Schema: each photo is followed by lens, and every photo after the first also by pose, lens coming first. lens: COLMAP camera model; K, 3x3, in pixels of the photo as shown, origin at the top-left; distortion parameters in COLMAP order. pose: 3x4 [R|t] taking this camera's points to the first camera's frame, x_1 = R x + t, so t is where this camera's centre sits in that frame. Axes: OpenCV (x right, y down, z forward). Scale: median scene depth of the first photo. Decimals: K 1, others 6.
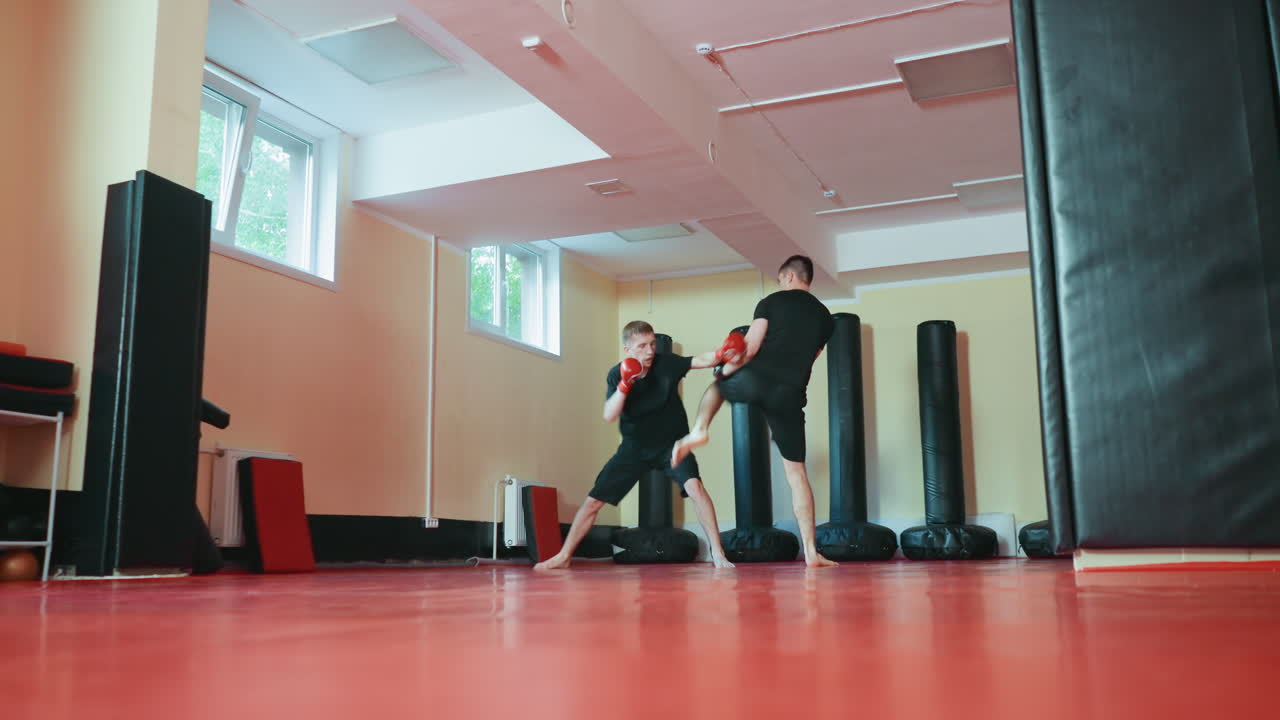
lens RADIAL K [[1107.9, 0, 640.0], [0, 1107.9, 360.0], [0, 0, 1]] dist [-0.007923, -0.000391]
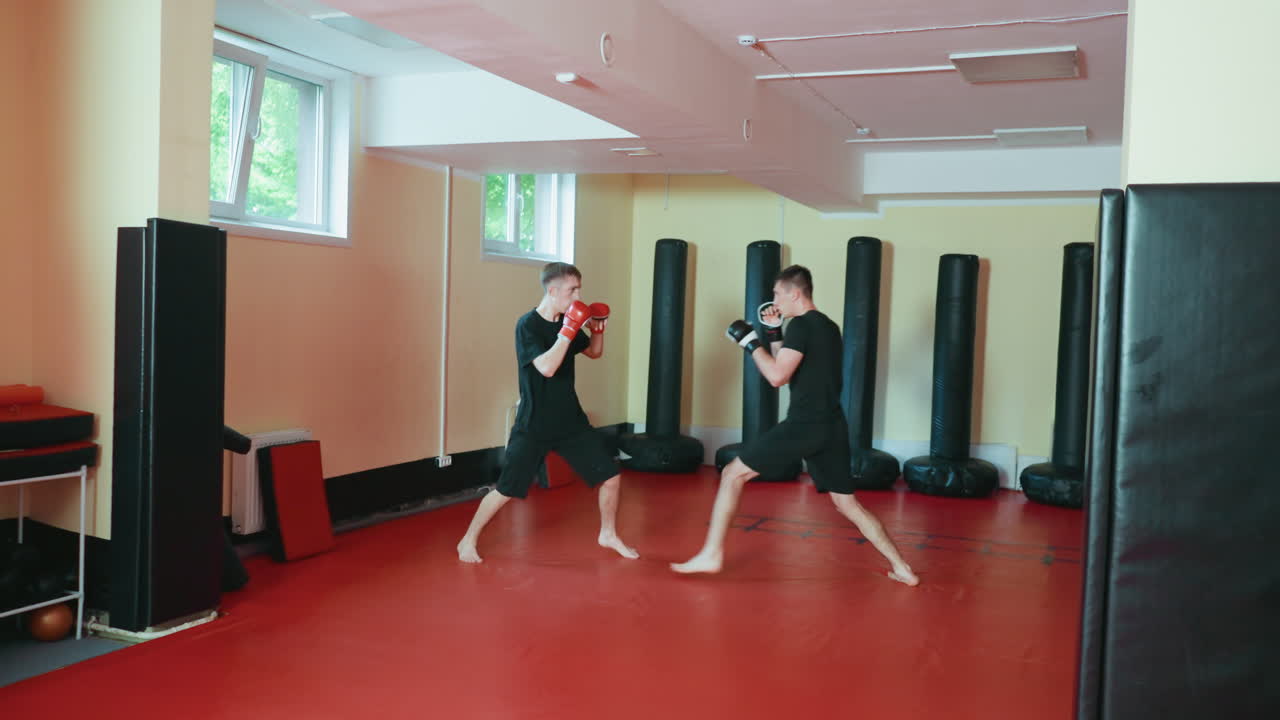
lens RADIAL K [[1110.3, 0, 640.0], [0, 1110.3, 360.0], [0, 0, 1]] dist [-0.011569, 0.006048]
pose [[0.999063, 0.042796, 0.006501, -0.022882], [-0.043213, 0.977264, 0.207575, -0.180443], [0.002531, -0.207662, 0.978197, 0.030203]]
